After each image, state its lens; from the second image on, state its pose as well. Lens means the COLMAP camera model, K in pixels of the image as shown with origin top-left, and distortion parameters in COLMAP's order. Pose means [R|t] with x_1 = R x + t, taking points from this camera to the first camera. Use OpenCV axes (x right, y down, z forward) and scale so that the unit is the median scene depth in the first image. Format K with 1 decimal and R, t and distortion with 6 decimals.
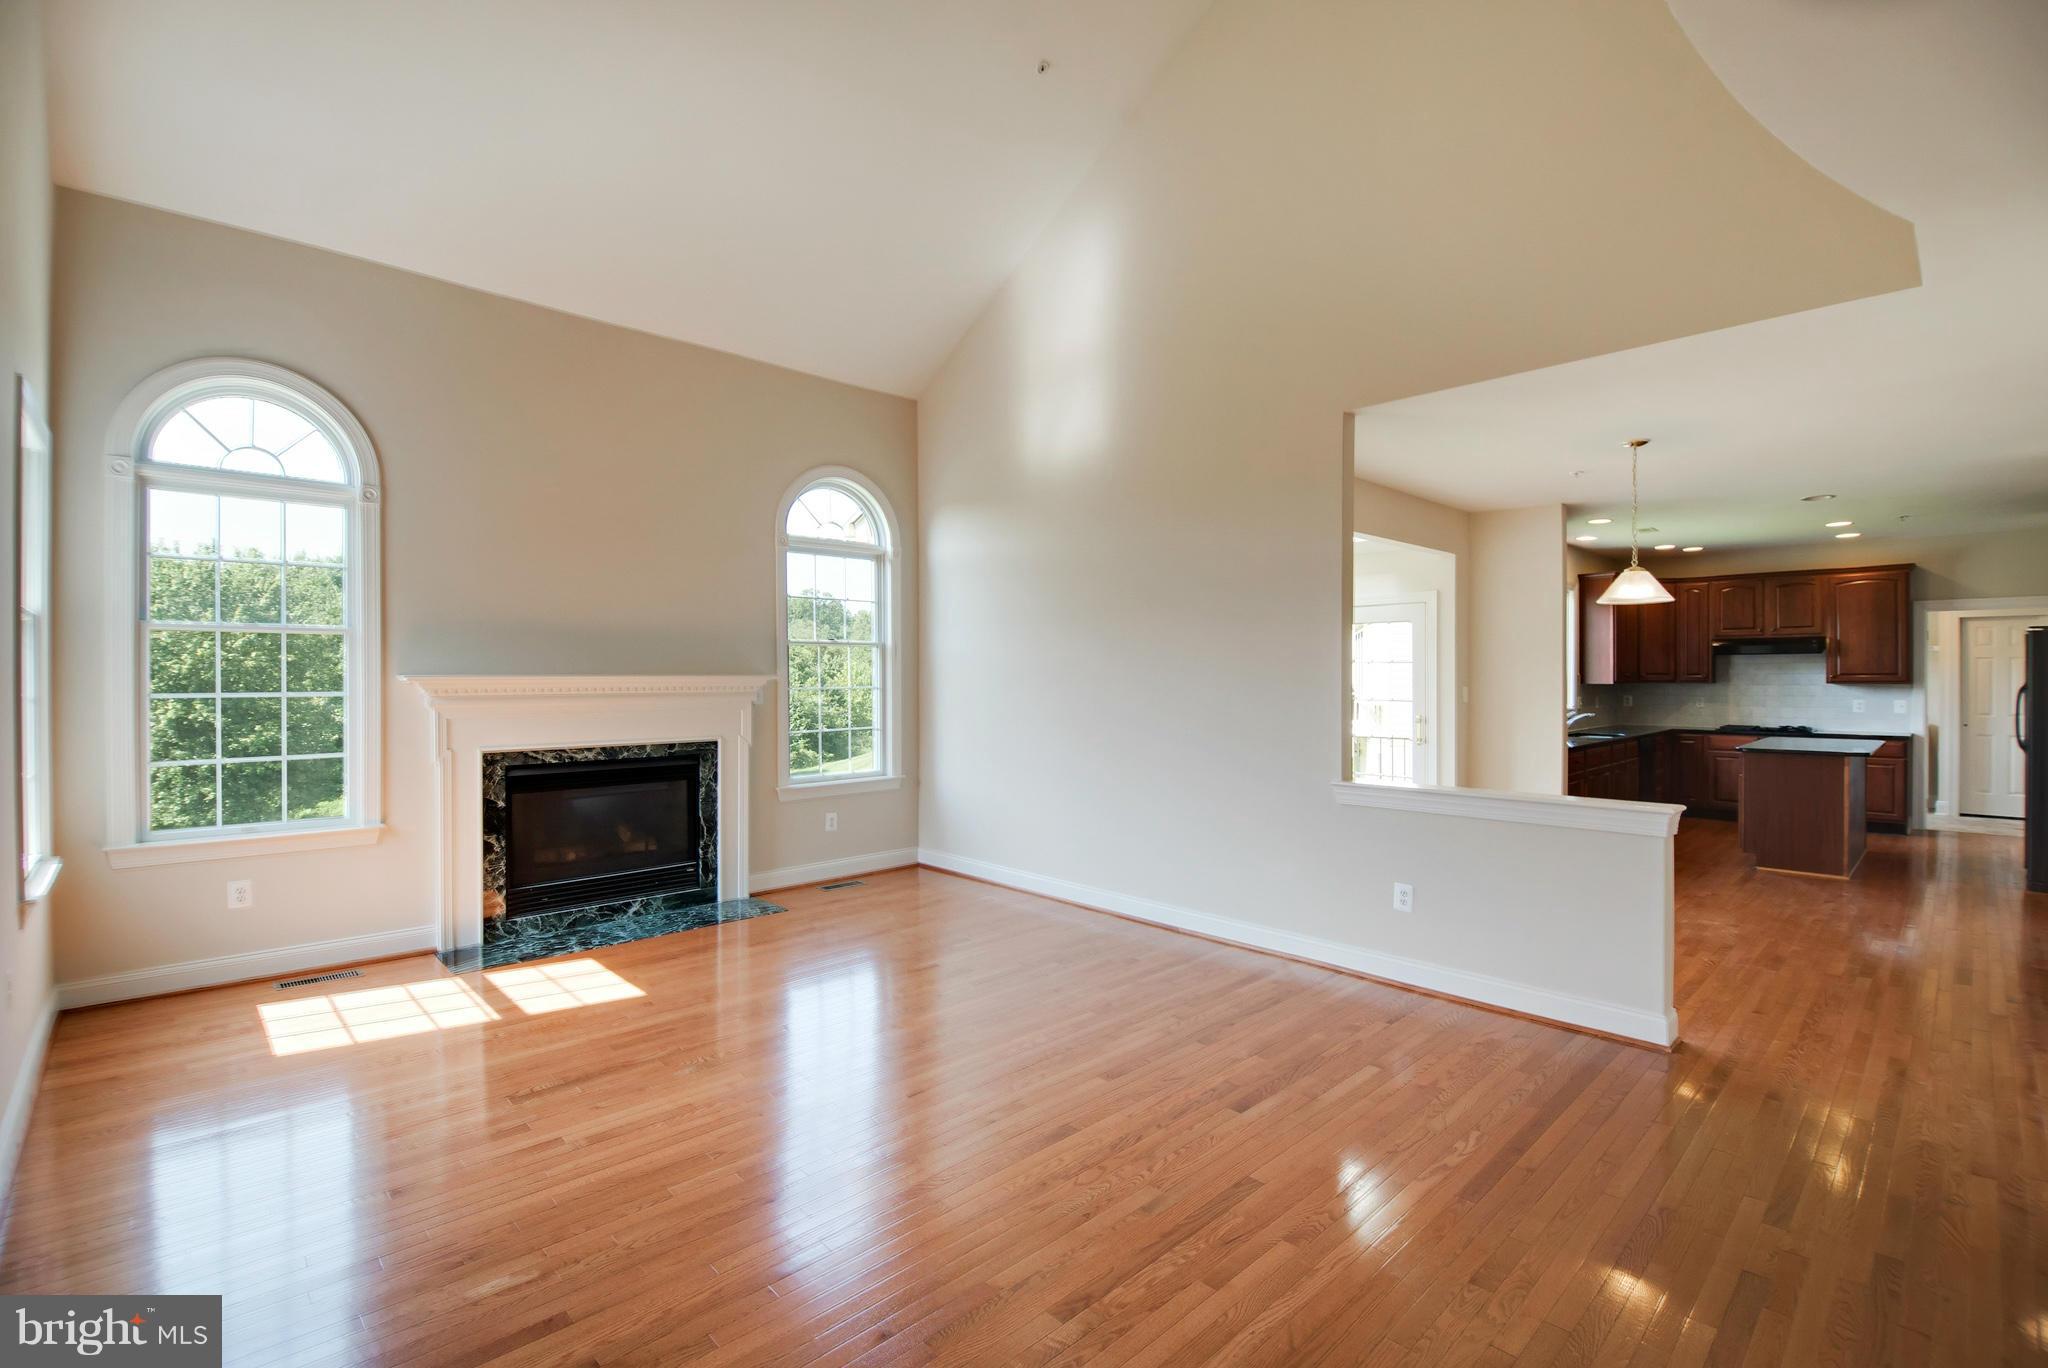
lens RADIAL K [[924.7, 0, 1024.0], [0, 924.7, 684.0], [0, 0, 1]] dist [-0.001178, -0.009191]
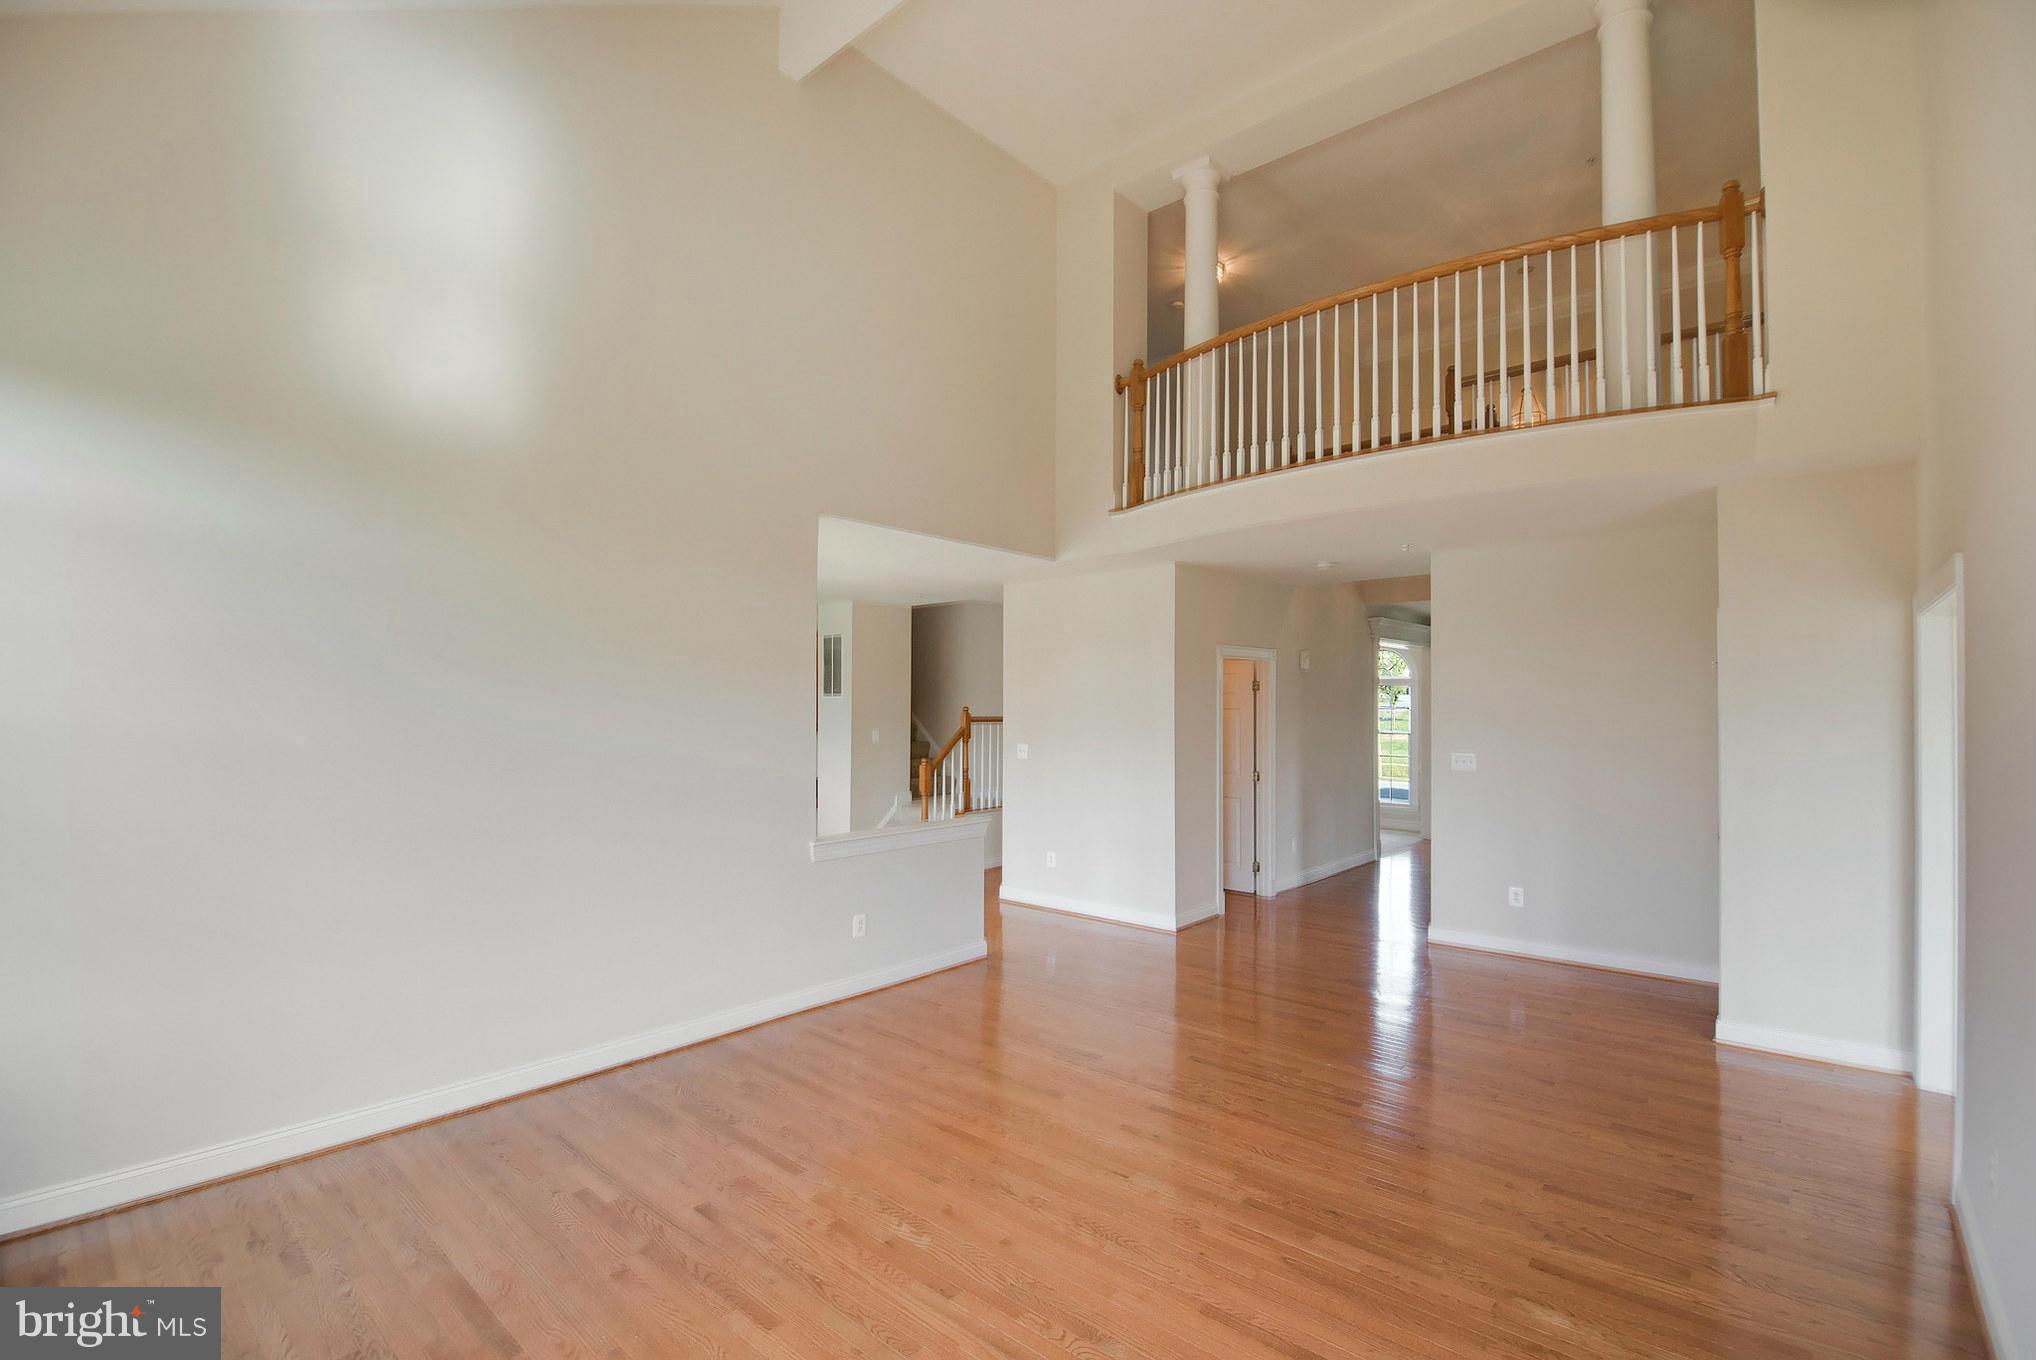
lens RADIAL K [[911.5, 0, 1024.0], [0, 911.5, 690.7], [0, 0, 1]] dist [-0.001158, -0.008062]
pose [[-0.098080, 0.014754, 0.995069, -4.299447], [0.003996, 0.999888, -0.014431, -0.341829], [-0.995171, 0.002560, -0.098127, 4.551371]]
